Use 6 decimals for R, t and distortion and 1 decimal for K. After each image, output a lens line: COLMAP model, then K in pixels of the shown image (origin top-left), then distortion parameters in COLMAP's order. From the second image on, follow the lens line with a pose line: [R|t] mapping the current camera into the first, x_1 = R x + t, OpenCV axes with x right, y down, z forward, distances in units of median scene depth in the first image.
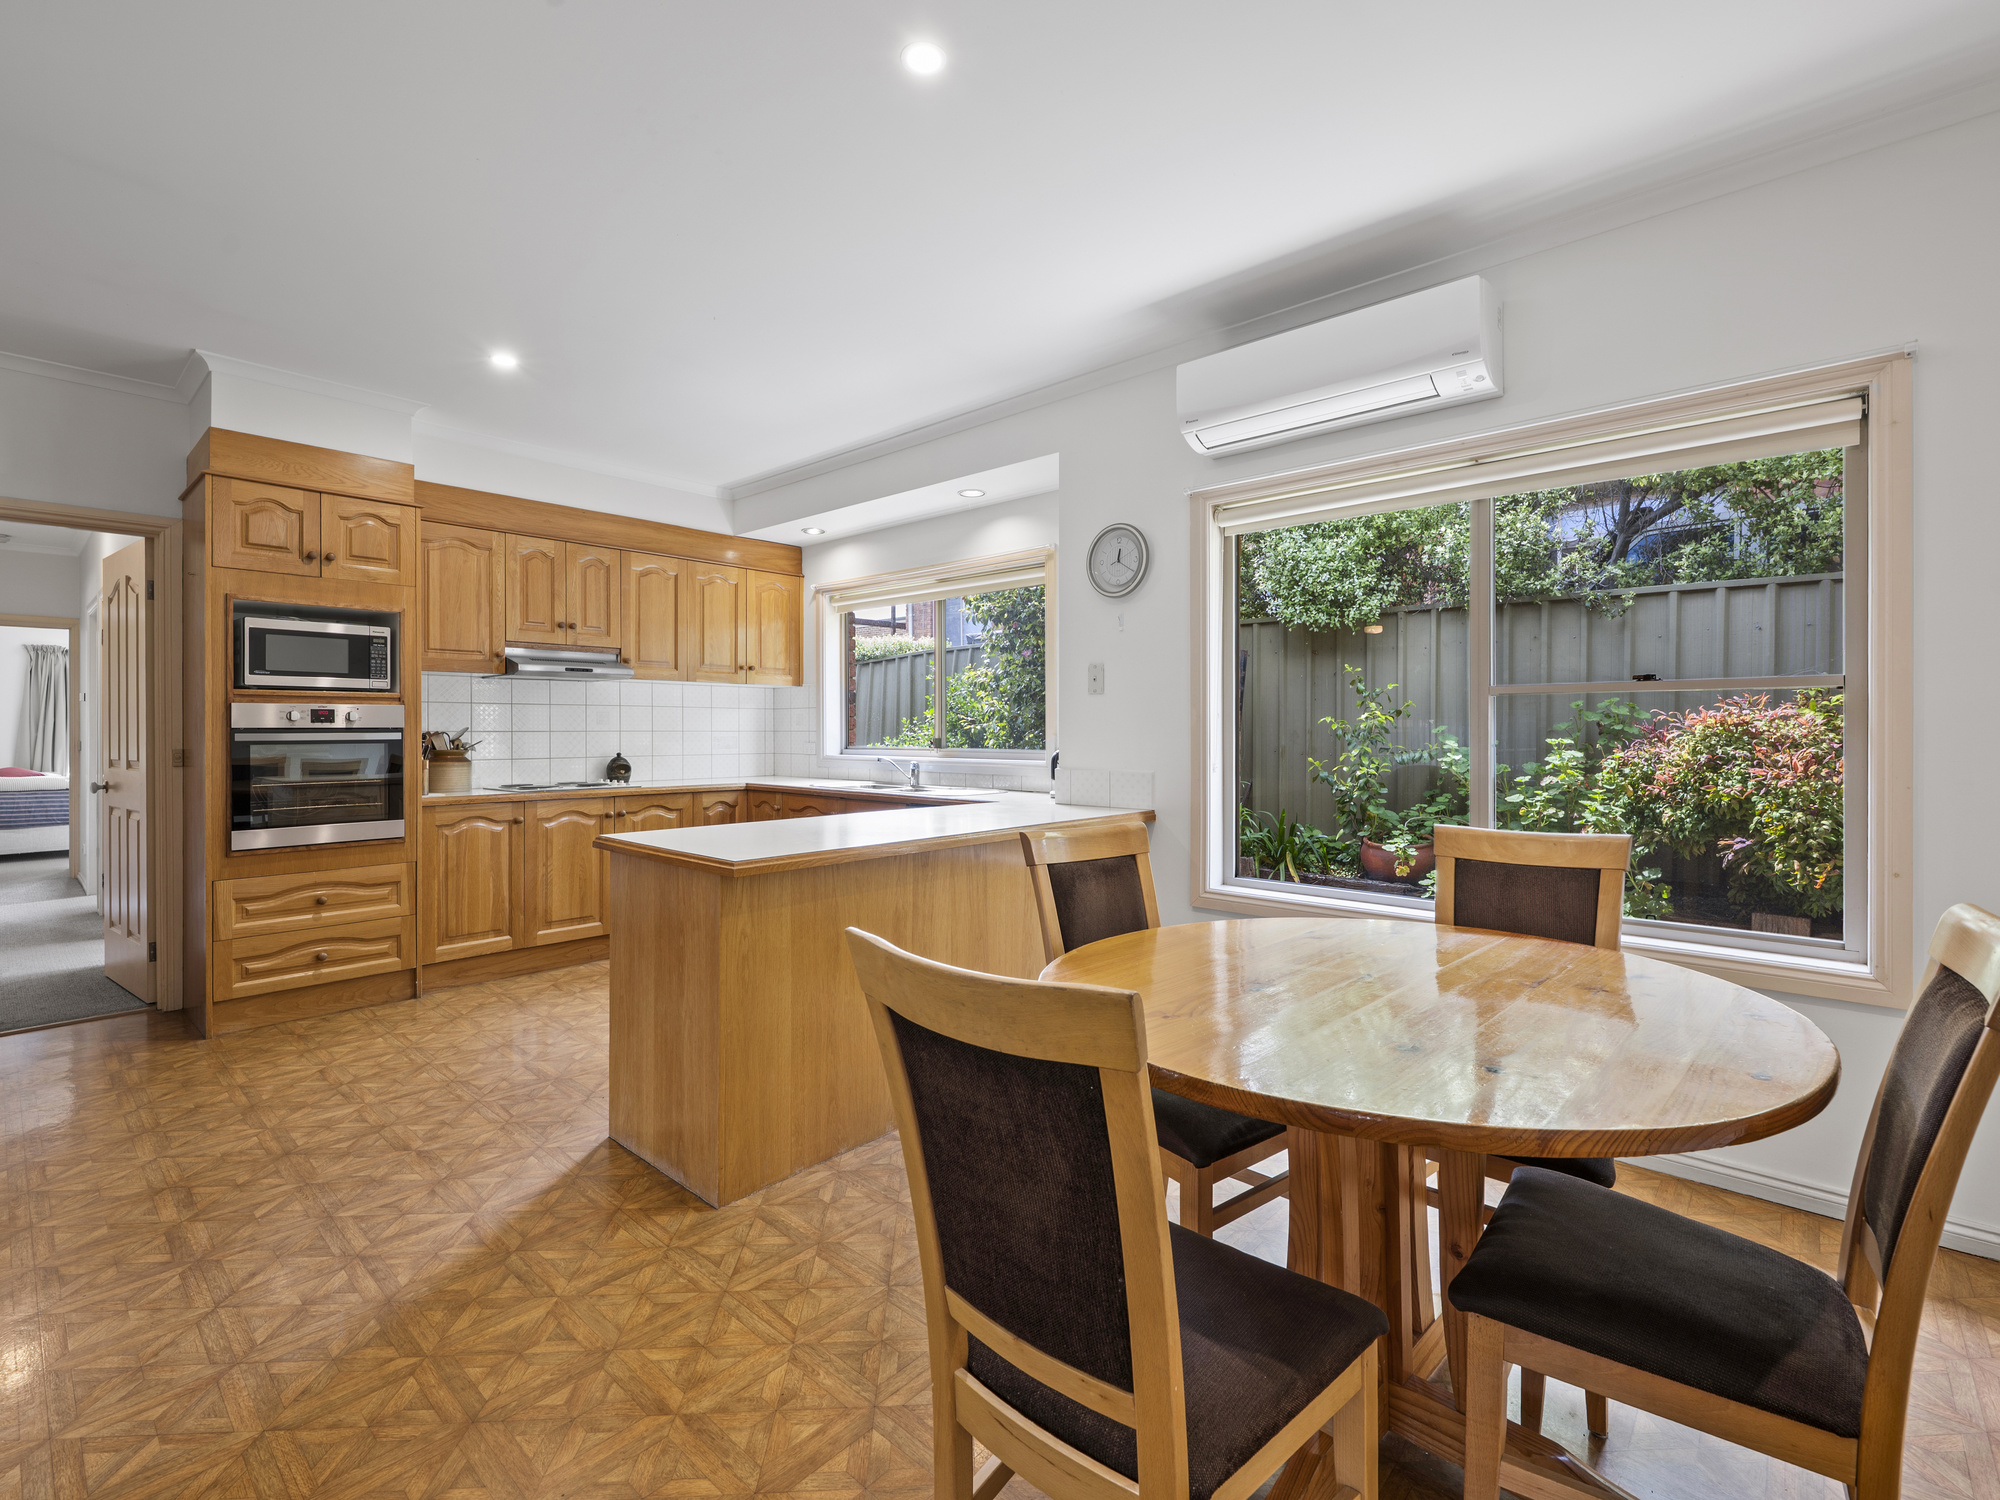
lens RADIAL K [[918.7, 0, 1000.0], [0, 918.7, 750.0], [0, 0, 1]] dist [0.000530, -0.000035]
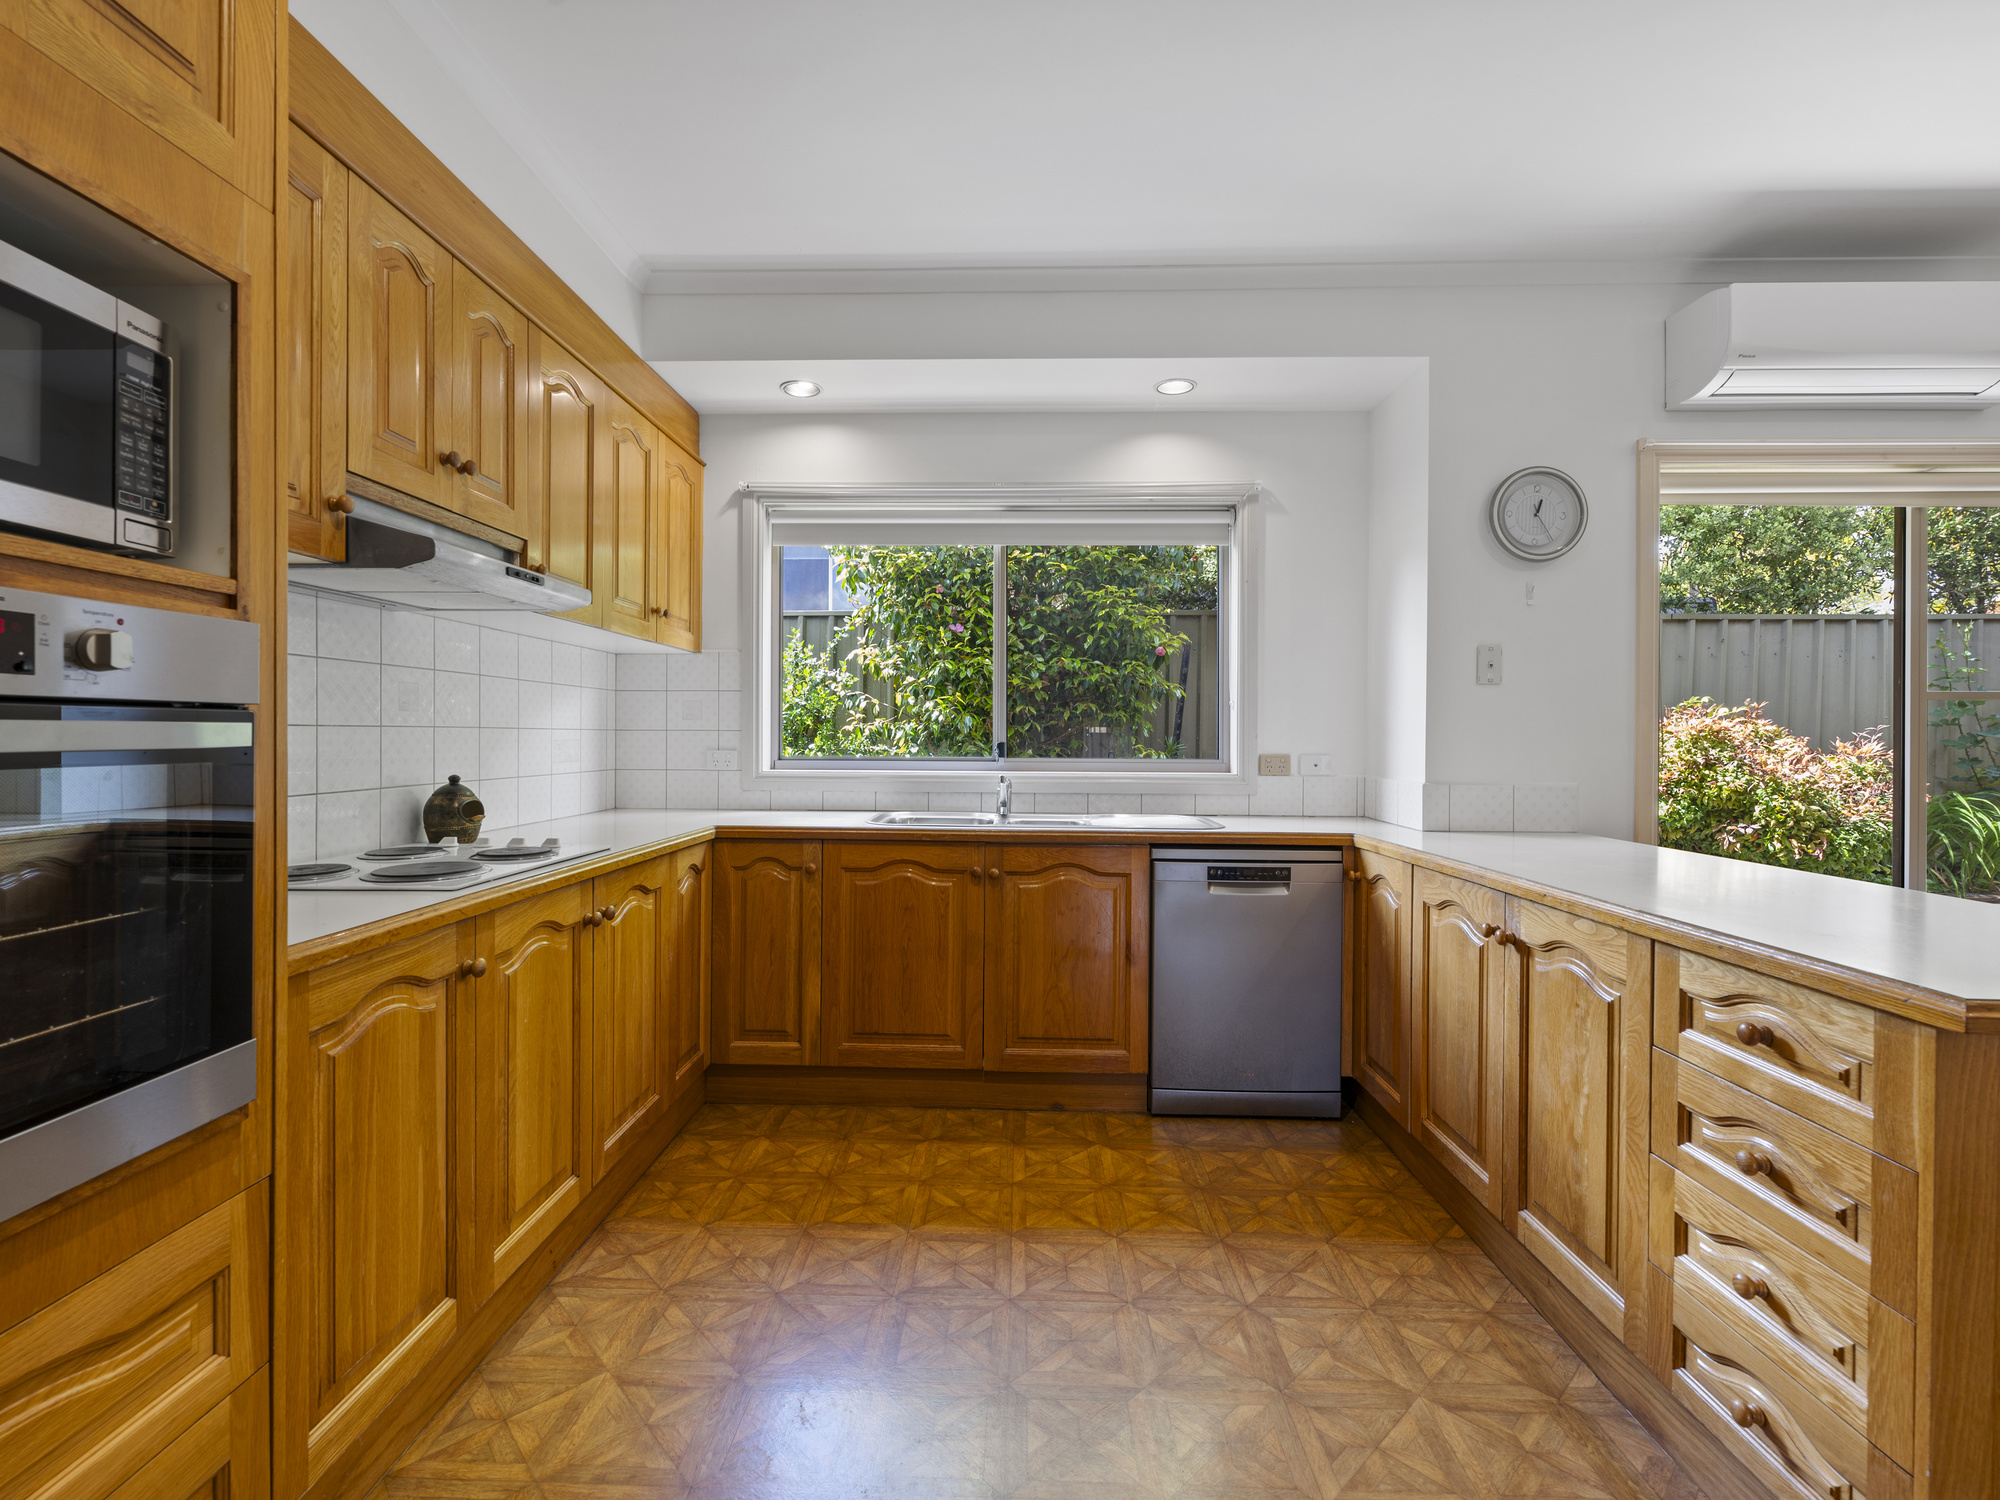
lens RADIAL K [[910.1, 0, 1000.0], [0, 910.1, 750.0], [0, 0, 1]] dist [-0.000672, 0.000300]
pose [[0.762850, -0.005635, 0.646552, -0.606688], [0.008150, 0.999966, -0.000901, -0.008077], [-0.646525, 0.005957, 0.762870, 0.599988]]
